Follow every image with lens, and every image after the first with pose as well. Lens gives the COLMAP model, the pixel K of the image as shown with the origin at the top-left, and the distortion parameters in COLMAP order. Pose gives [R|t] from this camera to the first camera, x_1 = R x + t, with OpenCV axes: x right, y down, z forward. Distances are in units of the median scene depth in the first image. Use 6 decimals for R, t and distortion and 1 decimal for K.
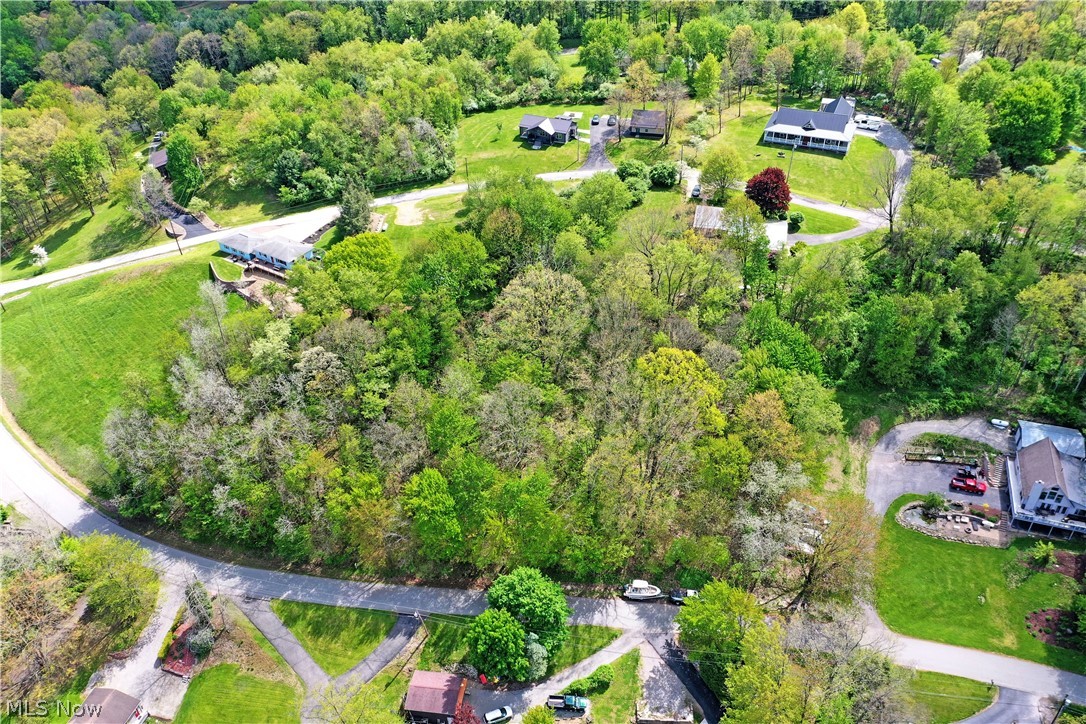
lens RADIAL K [[863.4, 0, 540.2], [0, 863.4, 360.5], [0, 0, 1]] dist [0.026164, -0.006018]
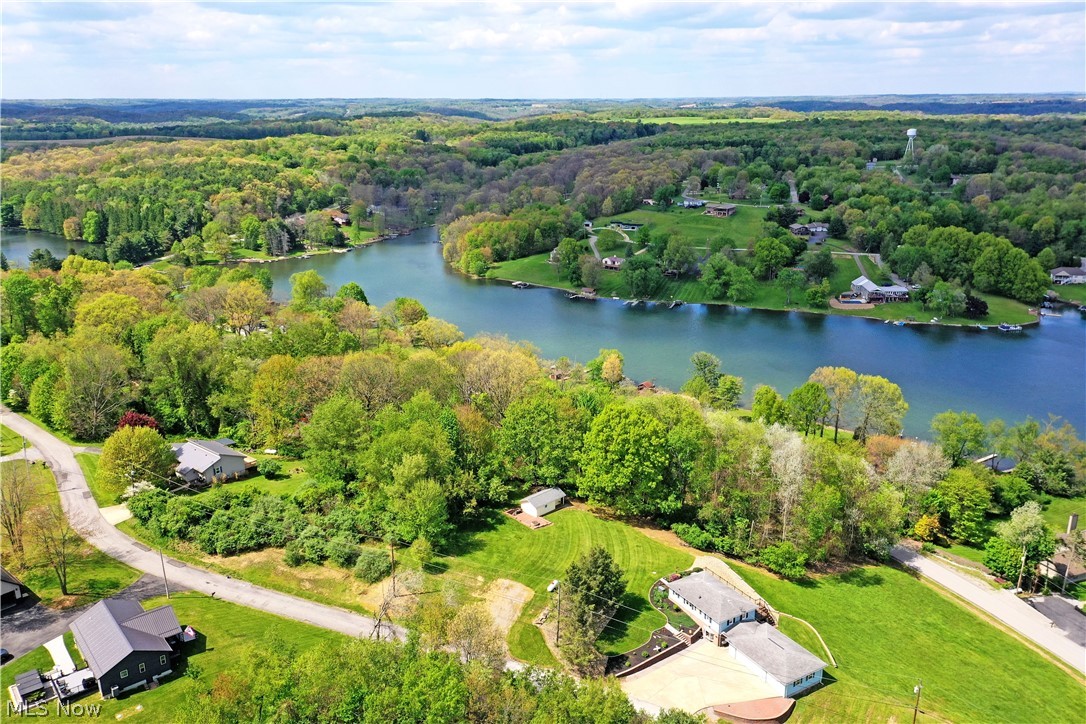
lens RADIAL K [[863.4, 0, 540.2], [0, 863.4, 360.5], [0, 0, 1]] dist [0.026164, -0.006018]
pose [[-0.897220, -0.106198, 0.428624, -0.414223], [0.281927, 0.609318, 0.741113, -0.711273], [-0.339873, 0.785782, -0.516752, 1.163418]]
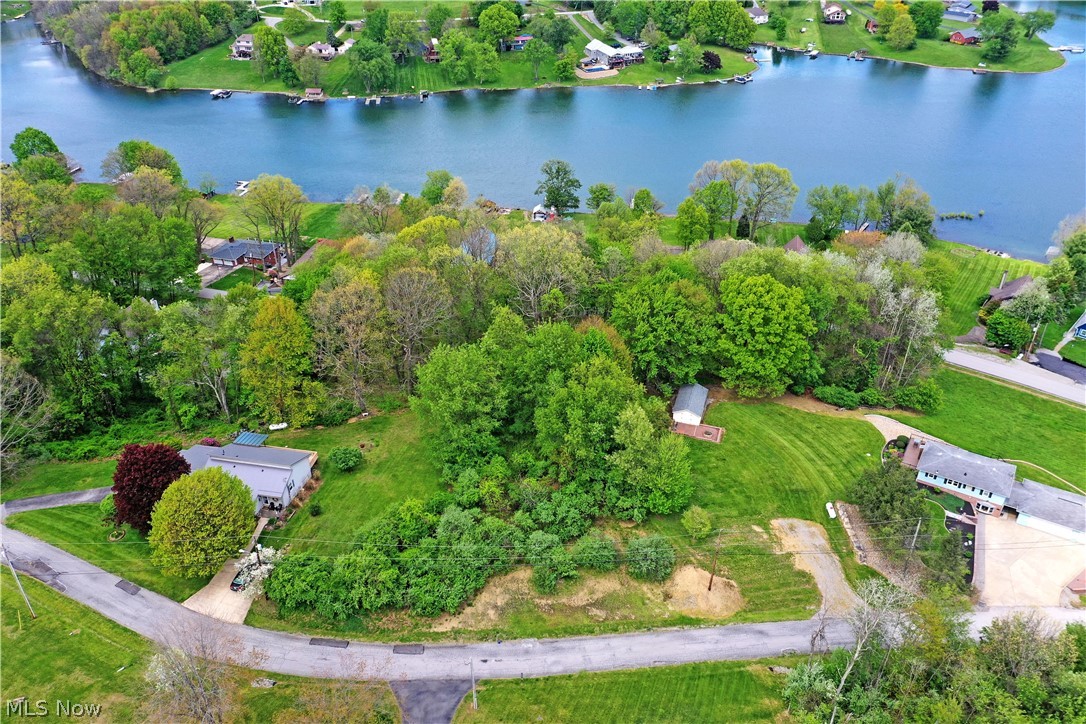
lens RADIAL K [[863.4, 0, 540.2], [0, 863.4, 360.5], [0, 0, 1]] dist [0.026164, -0.006018]
pose [[-0.999098, 0.041225, -0.010146, 0.012902], [0.005024, 0.352113, 0.935944, -0.698788], [0.042157, 0.935049, -0.352002, 1.063102]]
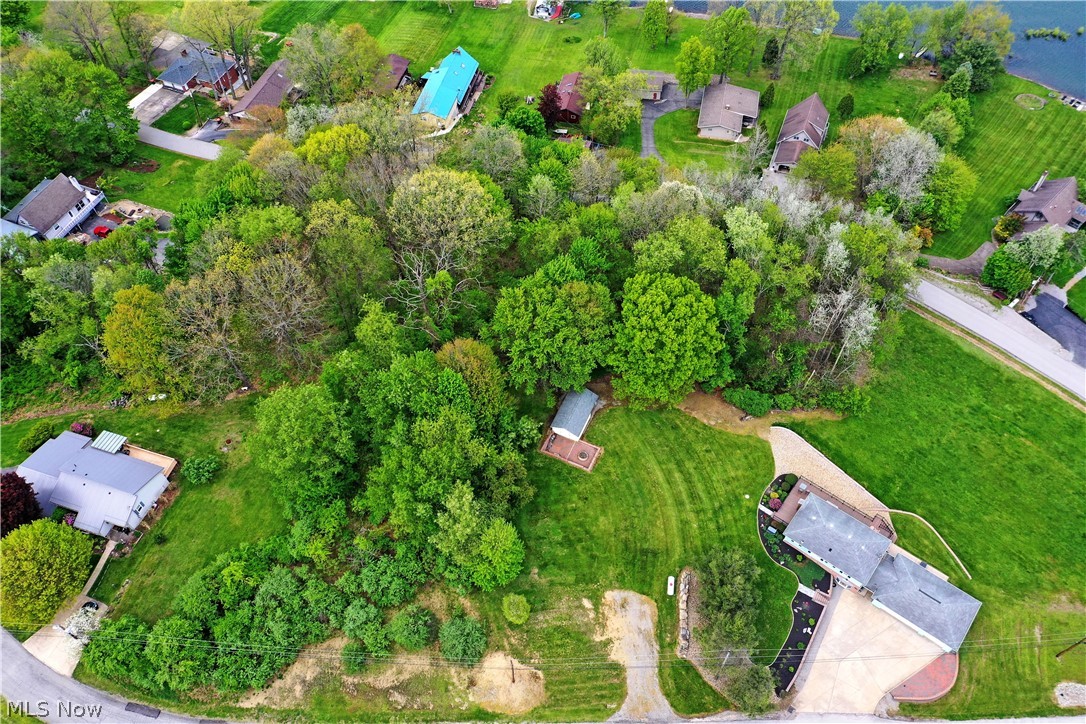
lens RADIAL K [[860.5, 0, 540.3], [0, 860.5, 362.0], [0, 0, 1]] dist [0.018298, -0.001194]
pose [[-0.994580, -0.043099, 0.094617, -0.137294], [0.095655, -0.022701, 0.995156, -0.684427], [-0.040742, 0.998813, 0.026701, 0.817256]]
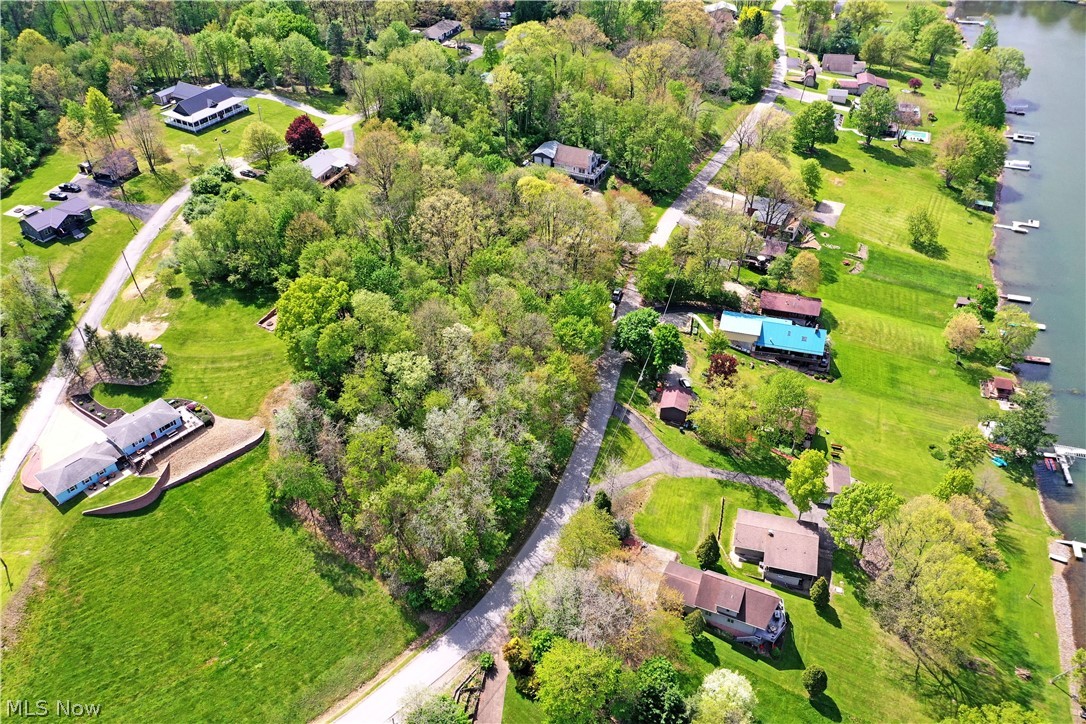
lens RADIAL K [[863.4, 0, 540.2], [0, 863.4, 360.5], [0, 0, 1]] dist [0.026164, -0.006018]
pose [[0.140518, -0.593062, 0.792800, -0.802135], [0.604814, 0.685389, 0.405513, -0.256542], [-0.783871, 0.422515, 0.455002, 0.290226]]
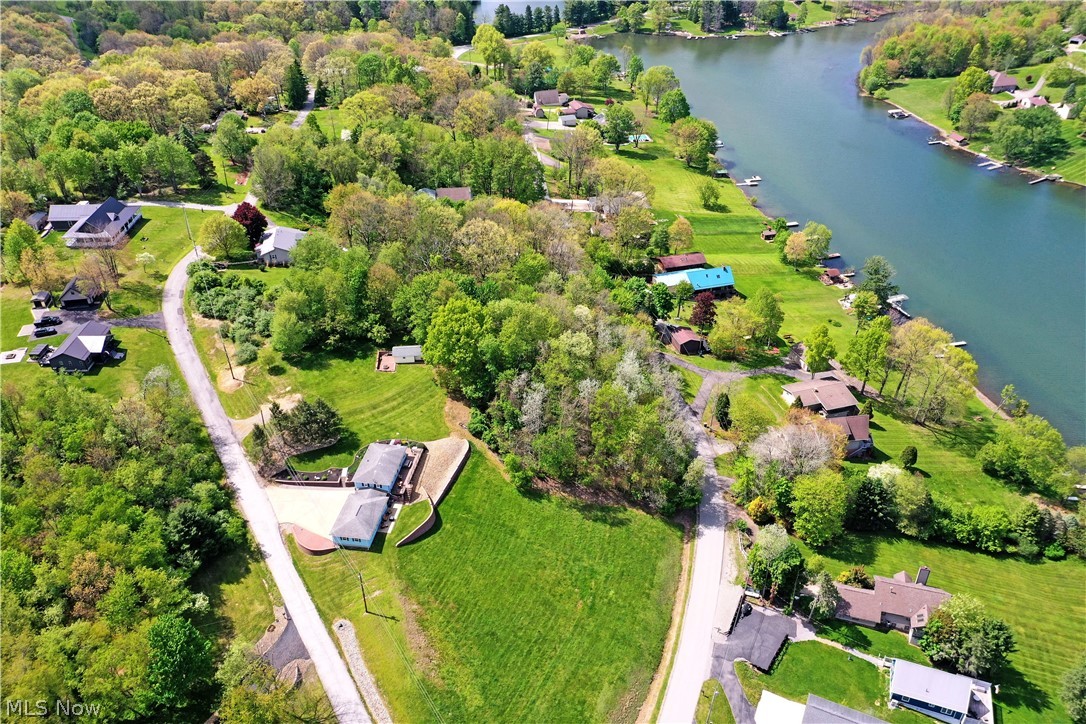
lens RADIAL K [[860.6, 0, 543.0], [0, 860.6, 362.0], [0, 0, 1]] dist [0.030008, 0.001051]
pose [[-0.407320, -0.486057, 0.773200, -0.924799], [0.561838, 0.534098, 0.631725, -0.601401], [-0.720020, 0.691728, 0.055536, 0.713379]]
